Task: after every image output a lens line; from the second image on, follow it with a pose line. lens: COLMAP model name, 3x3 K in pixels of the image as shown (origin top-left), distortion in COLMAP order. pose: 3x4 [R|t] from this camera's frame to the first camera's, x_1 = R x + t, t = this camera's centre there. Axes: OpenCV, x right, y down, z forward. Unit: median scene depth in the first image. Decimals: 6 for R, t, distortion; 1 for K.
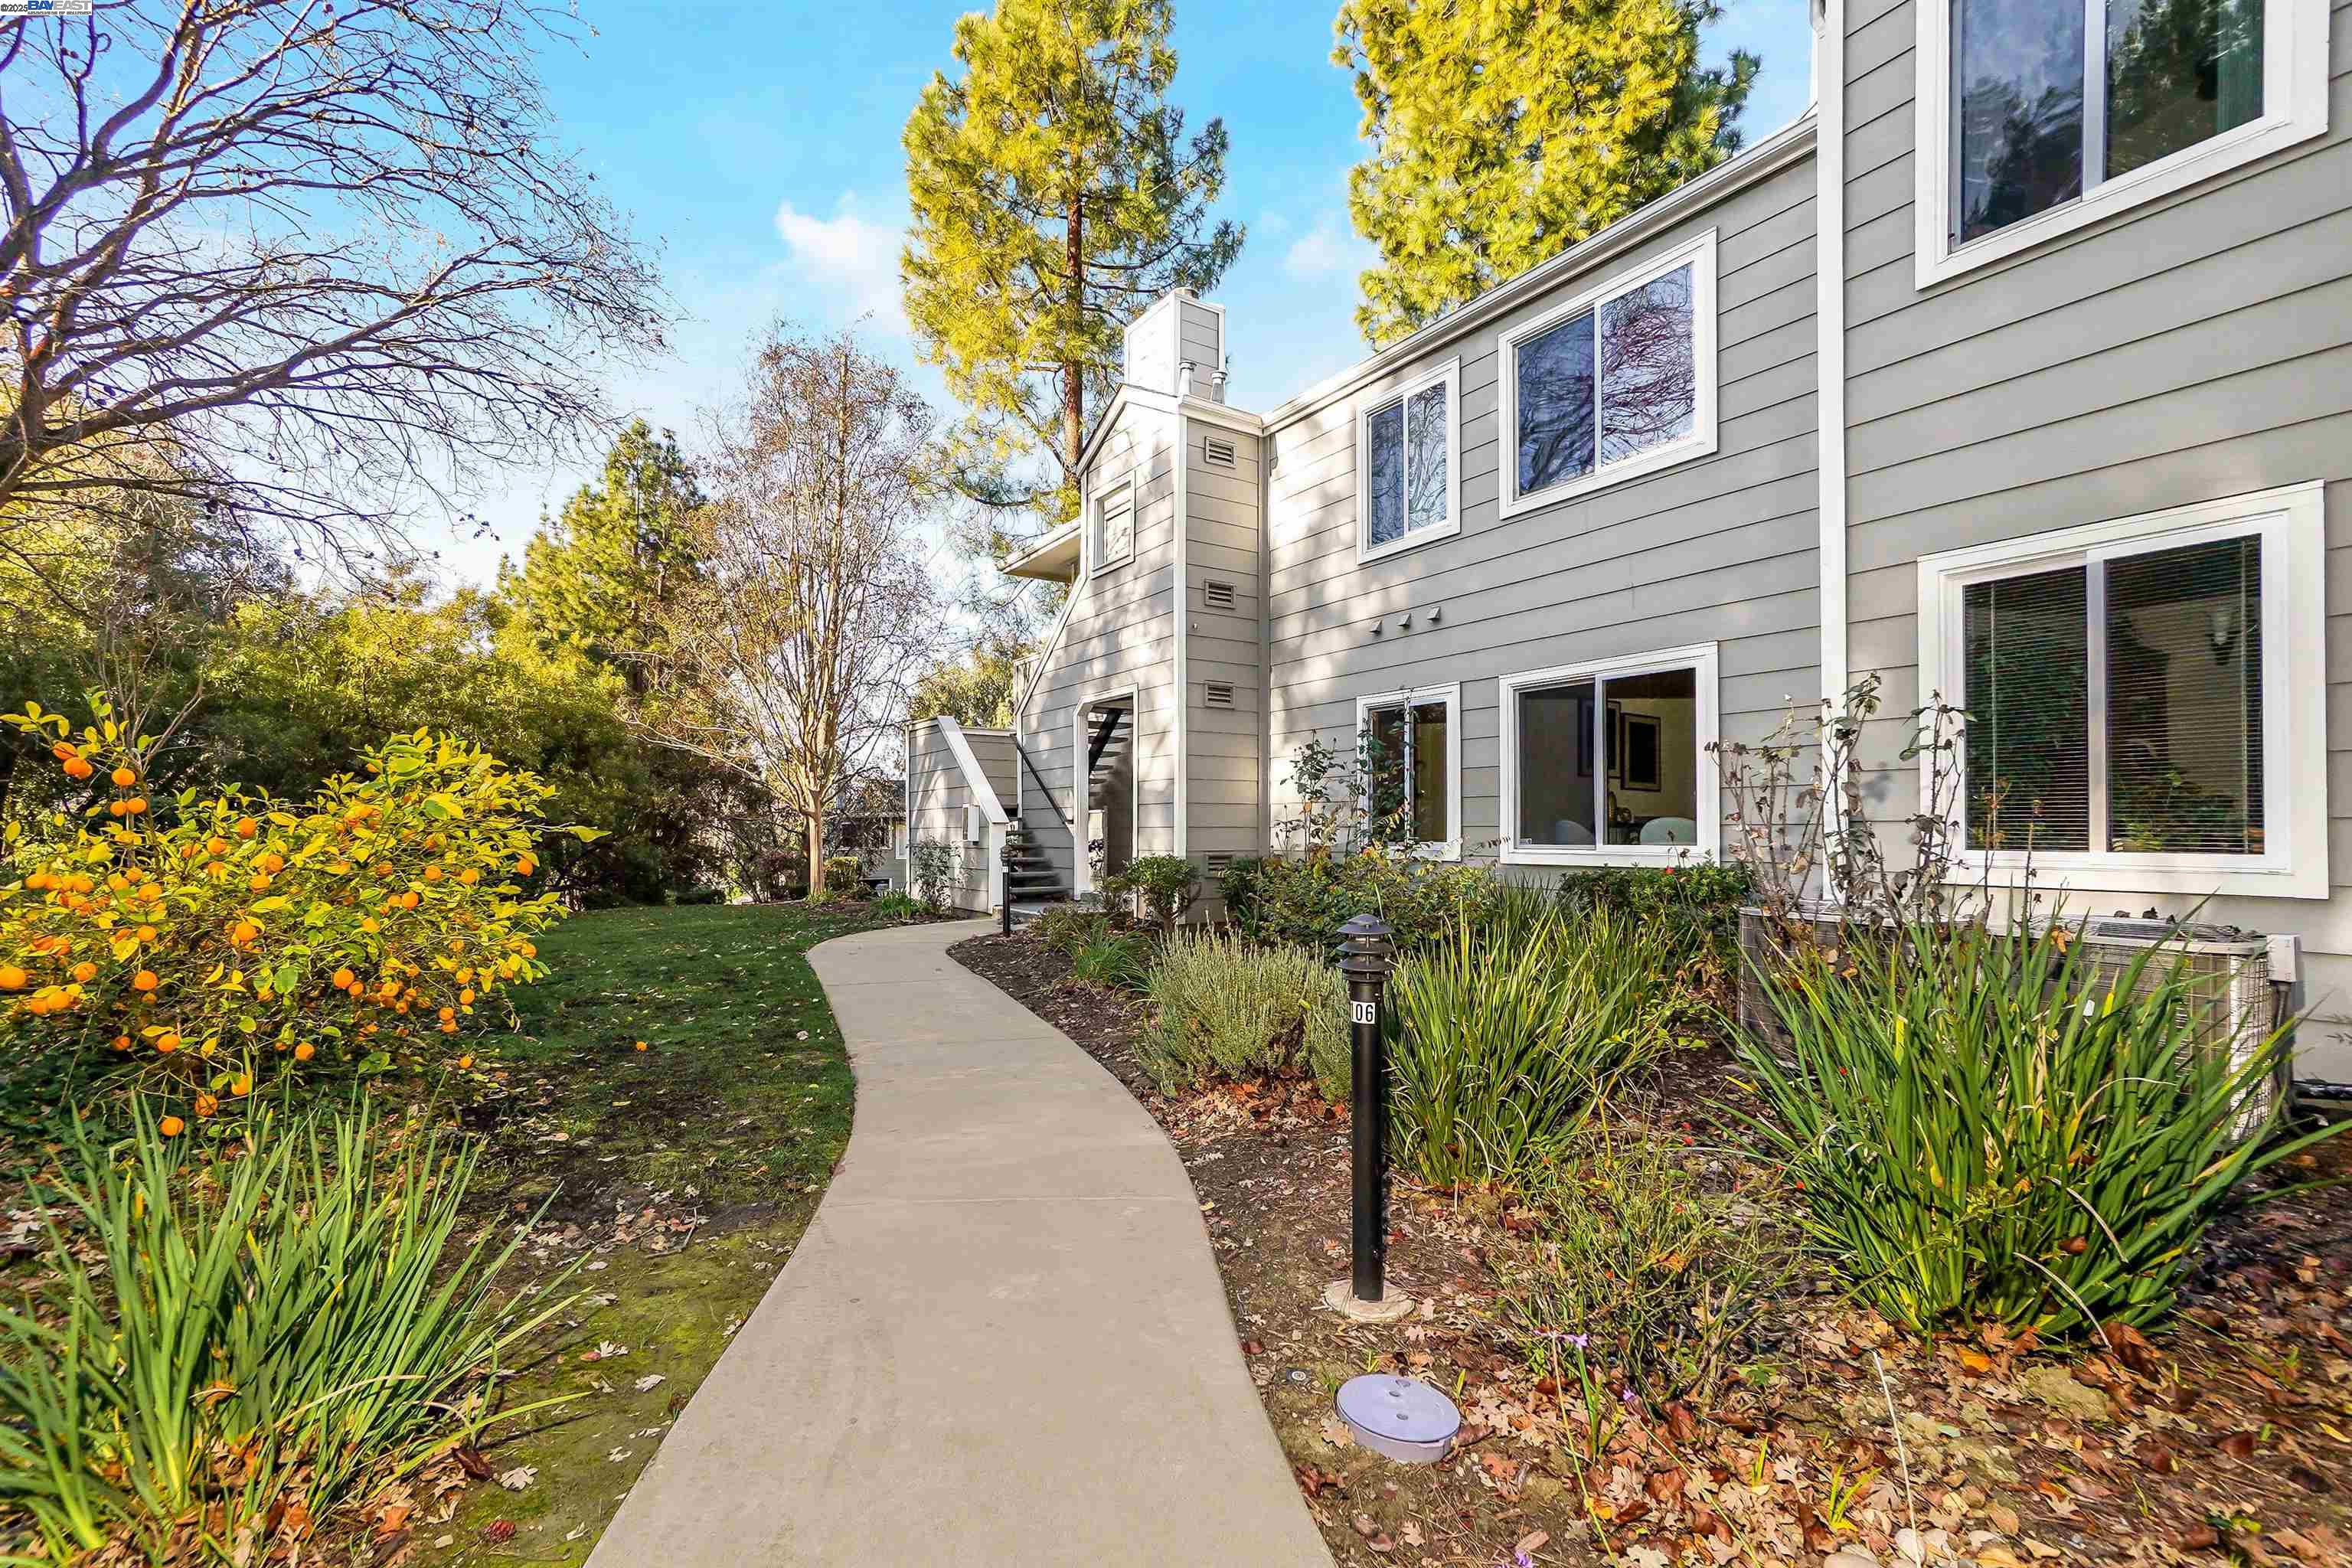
lens RADIAL K [[1150.5, 0, 1177.4], [0, 1150.5, 800.0], [0, 0, 1]] dist [-0.065645, 0.032088]
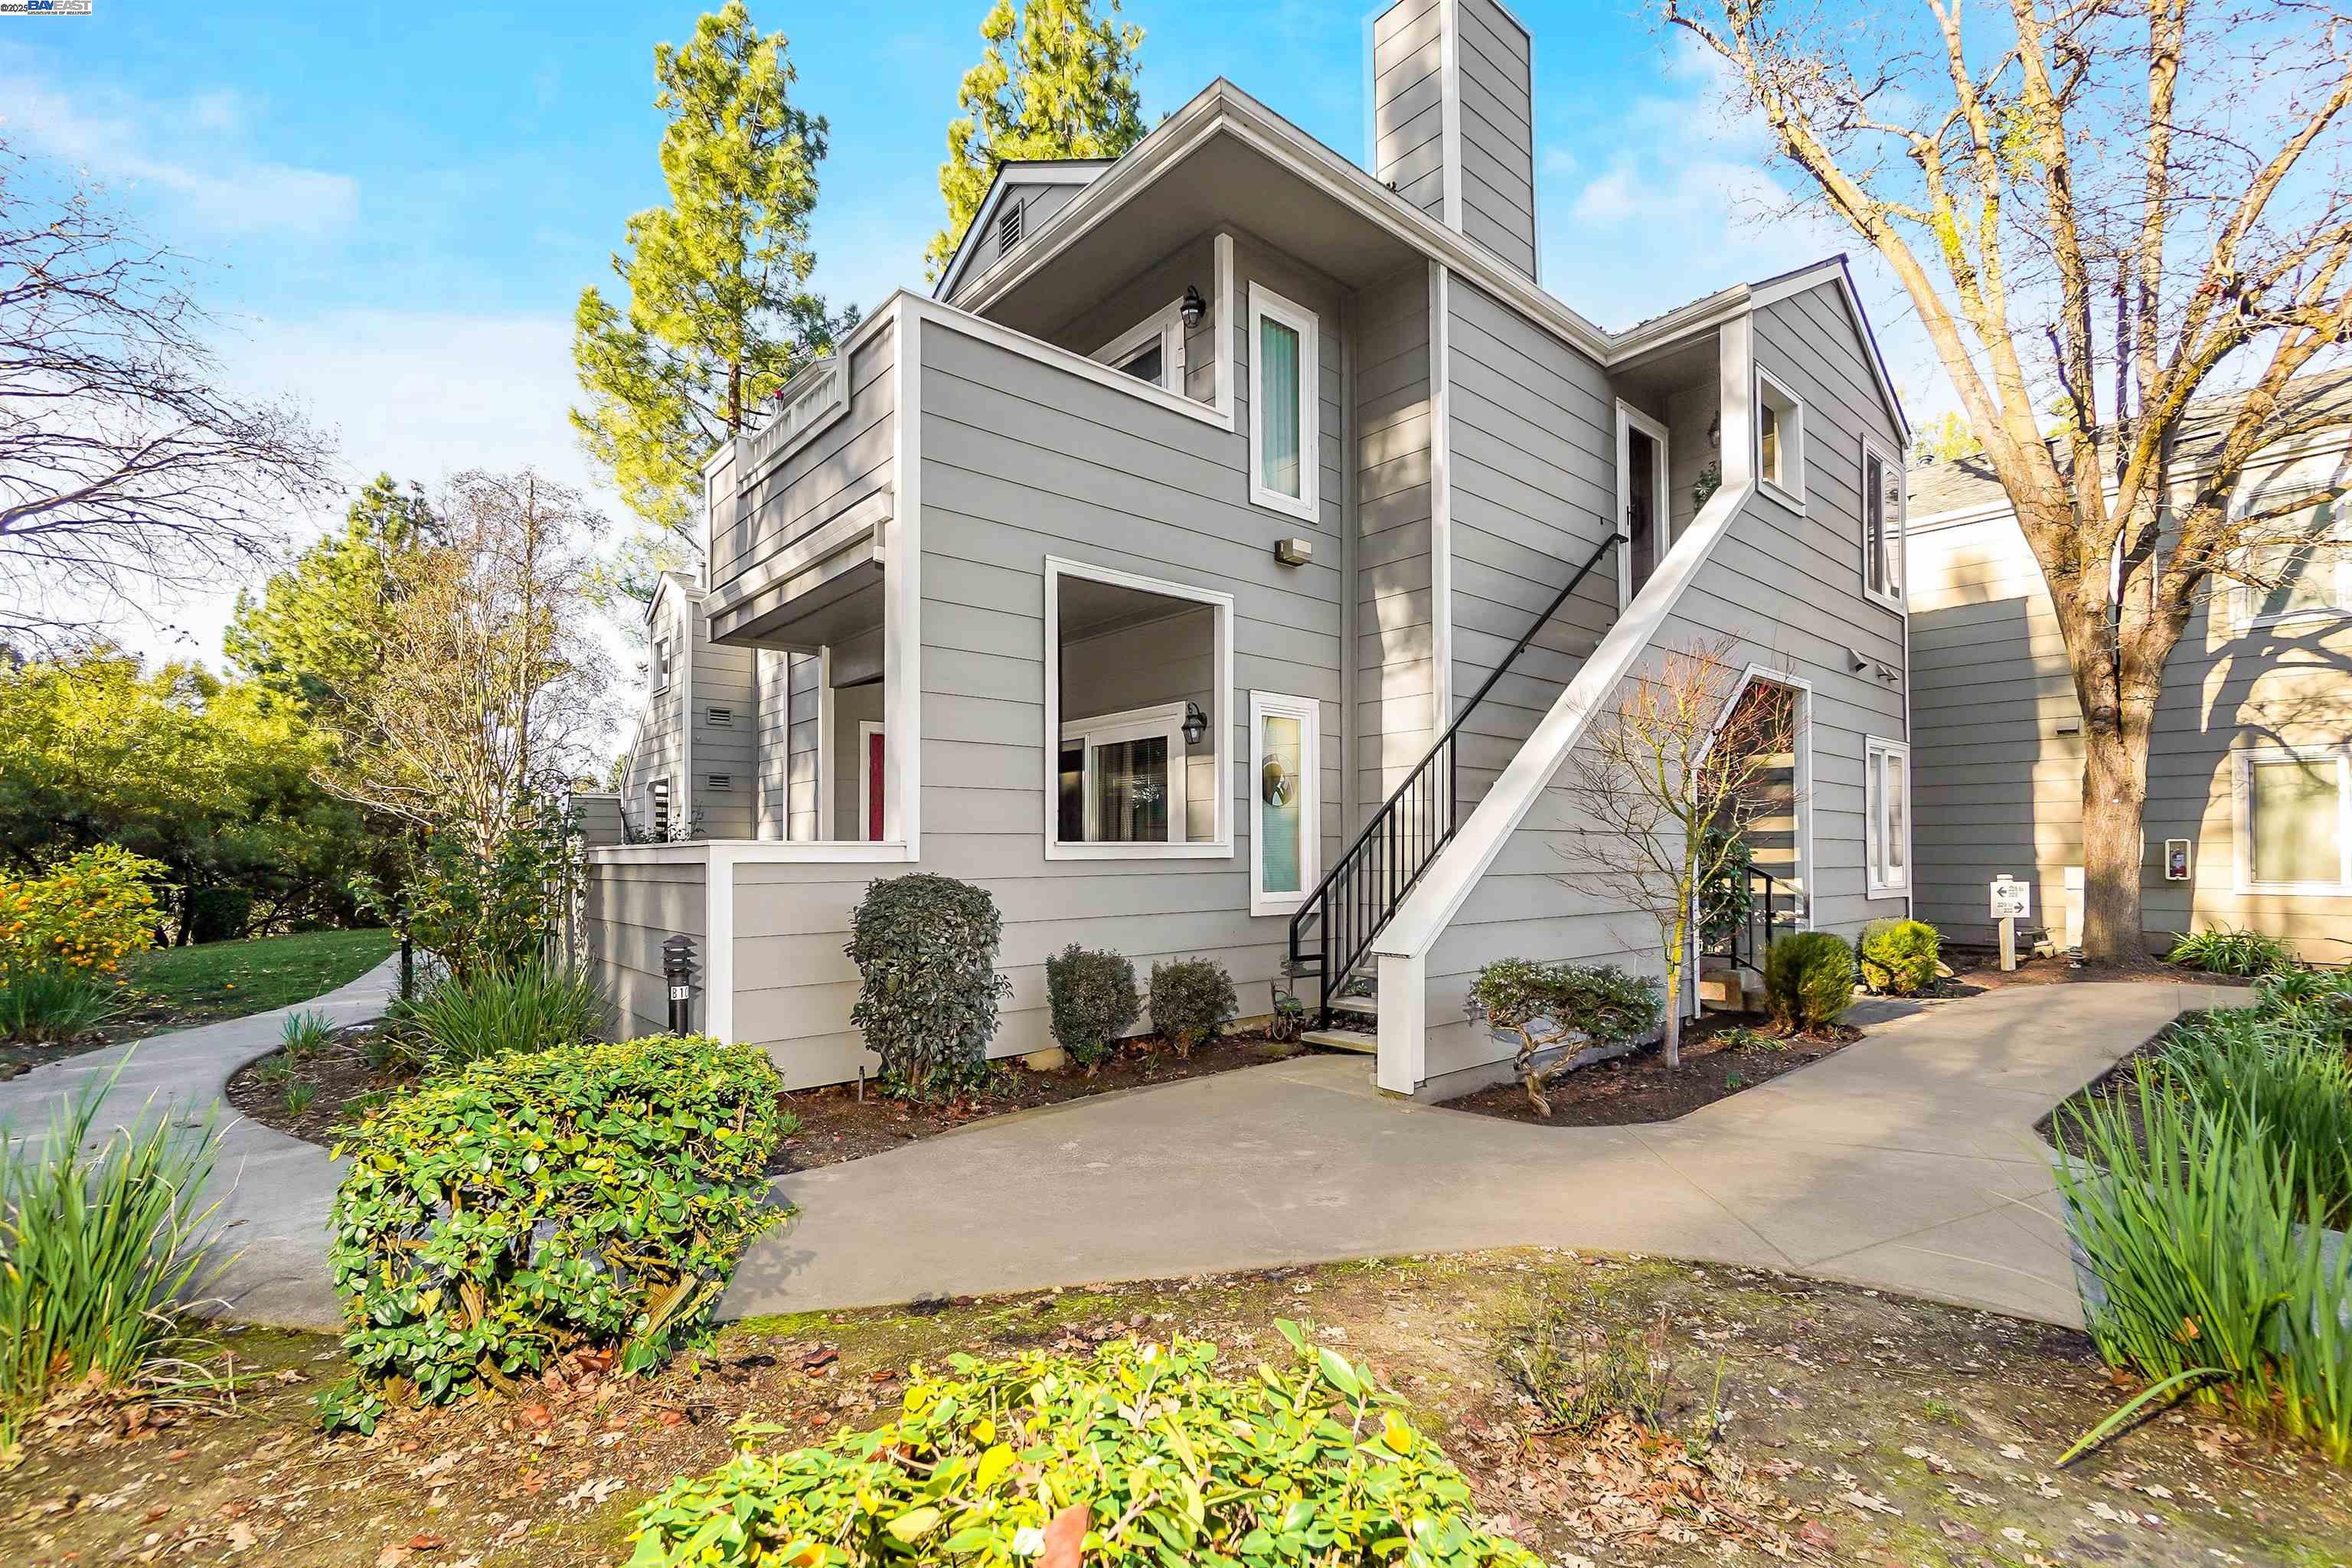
lens RADIAL K [[1100.0, 0, 1175.9], [0, 1100.0, 806.1], [0, 0, 1]] dist [-0.002809, -0.000368]
pose [[0.987298, -0.002203, 0.158865, 0.228929], [0.004941, 0.999846, -0.016843, -0.017278], [-0.158803, 0.017414, 0.987157, -0.312976]]
